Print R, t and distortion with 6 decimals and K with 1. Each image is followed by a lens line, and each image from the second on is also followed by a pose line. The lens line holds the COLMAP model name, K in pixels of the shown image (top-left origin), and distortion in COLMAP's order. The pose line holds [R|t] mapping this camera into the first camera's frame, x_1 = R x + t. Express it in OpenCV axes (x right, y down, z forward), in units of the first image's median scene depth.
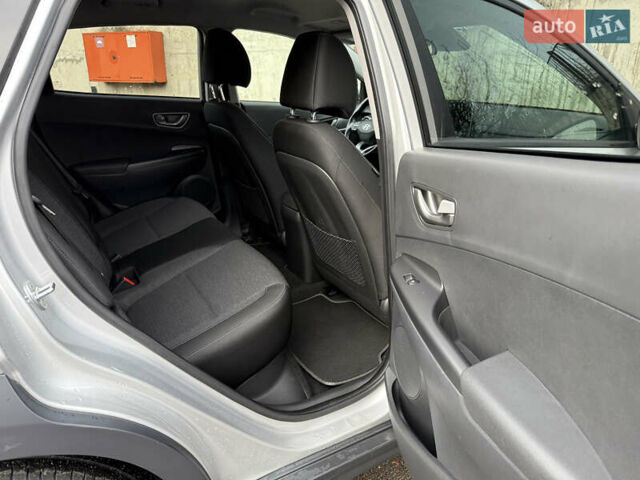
lens RADIAL K [[437.9, 0, 318.4], [0, 437.9, 243.3], [0, 0, 1]] dist [0.061888, -0.089076]
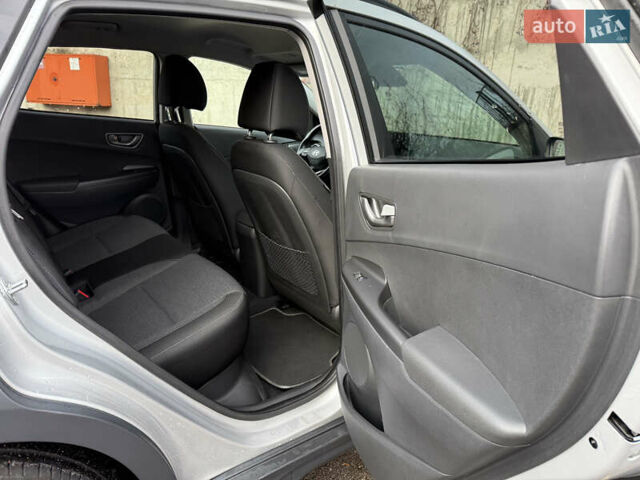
lens RADIAL K [[437.9, 0, 318.4], [0, 437.9, 243.3], [0, 0, 1]] dist [0.061888, -0.089076]
pose [[0.992928, 0.002780, 0.118683, -0.013845], [0.004822, 0.997957, -0.063713, 0.030252], [-0.118617, 0.063835, 0.990886, -0.054299]]
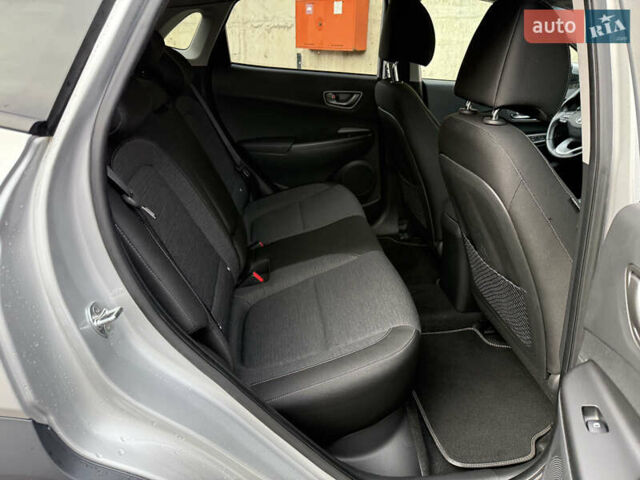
lens RADIAL K [[443.8, 0, 322.6], [0, 443.8, 250.0], [0, 0, 1]] dist [0.140232, -0.209314]
pose [[0.918405, 0.175347, -0.354662, 0.022081], [-0.151802, 0.983989, 0.093395, -0.065248], [0.365360, -0.031936, 0.930318, 0.131137]]
